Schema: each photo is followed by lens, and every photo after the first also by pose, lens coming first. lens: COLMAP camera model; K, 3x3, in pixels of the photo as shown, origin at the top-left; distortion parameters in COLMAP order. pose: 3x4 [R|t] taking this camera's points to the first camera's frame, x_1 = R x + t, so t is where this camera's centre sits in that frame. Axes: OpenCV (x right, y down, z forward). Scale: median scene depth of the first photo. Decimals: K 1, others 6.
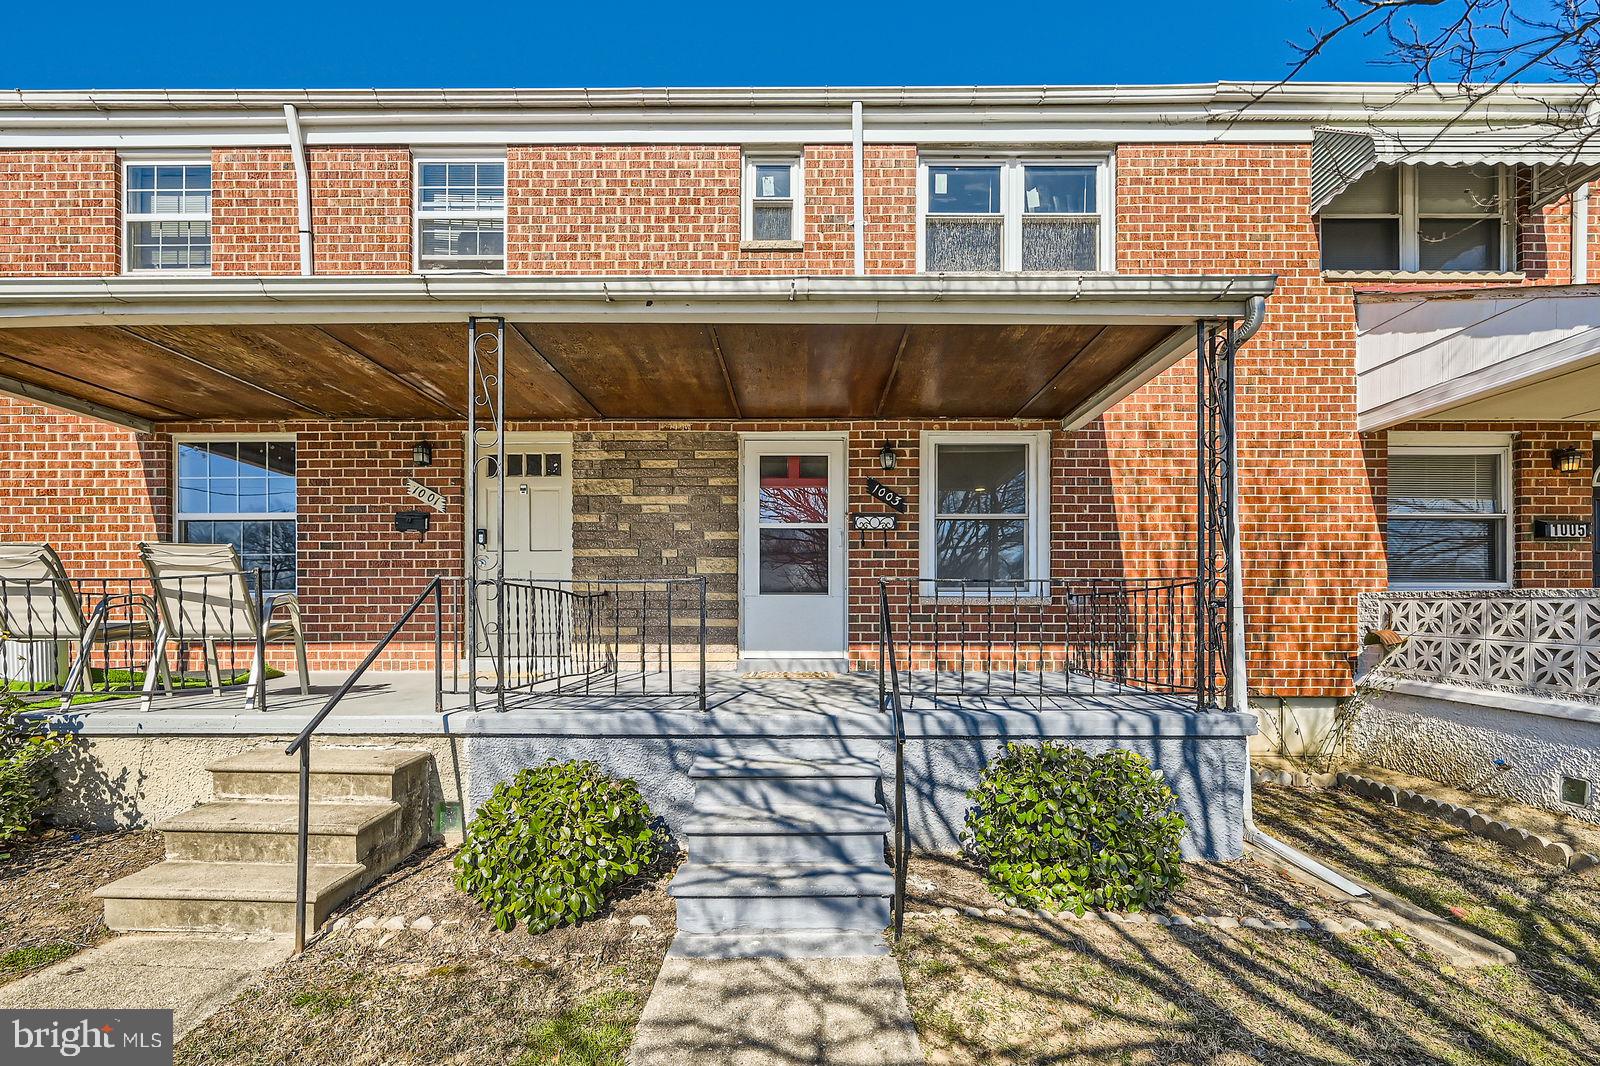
lens RADIAL K [[639.5, 0, 801.2], [0, 639.5, 614.9], [0, 0, 1]] dist [0.003001, 0.000679]
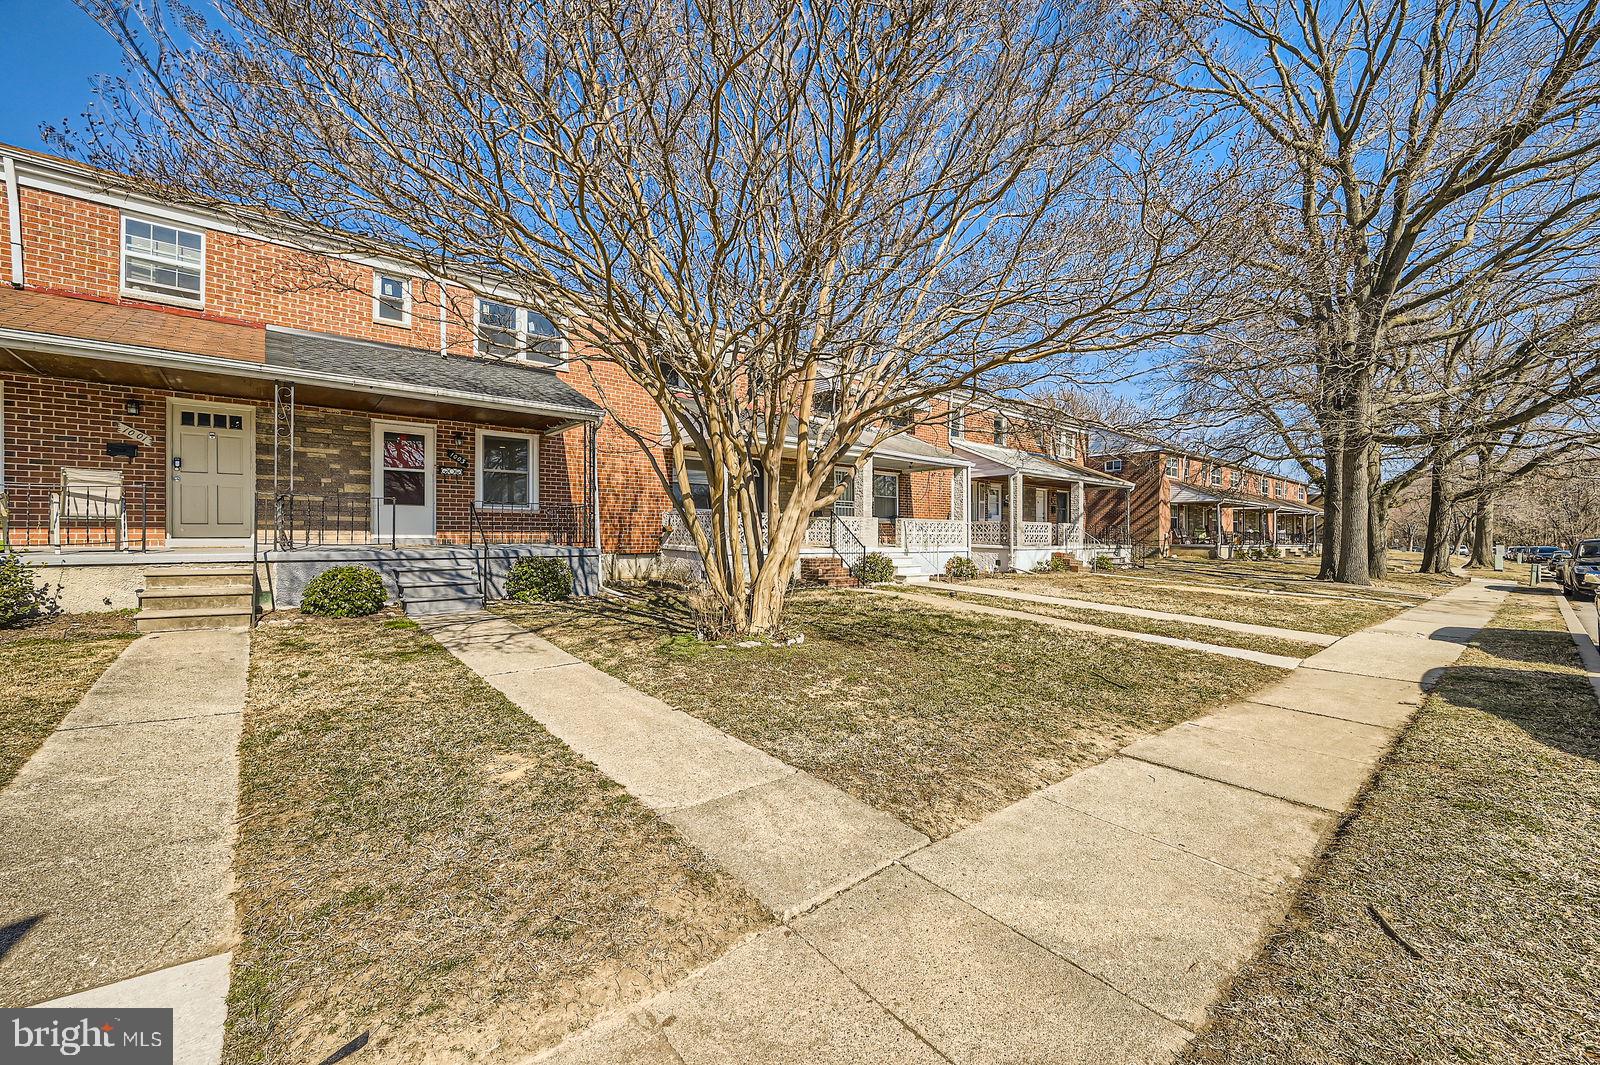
lens RADIAL K [[639.5, 0, 795.3], [0, 639.5, 533.7], [0, 0, 1]] dist [0.003001, 0.000679]
pose [[0.748603, 0.003522, 0.663009, -0.414663], [-0.004584, 0.999989, -0.000136, 0.049754], [-0.663002, -0.002937, 0.748612, -1.249304]]
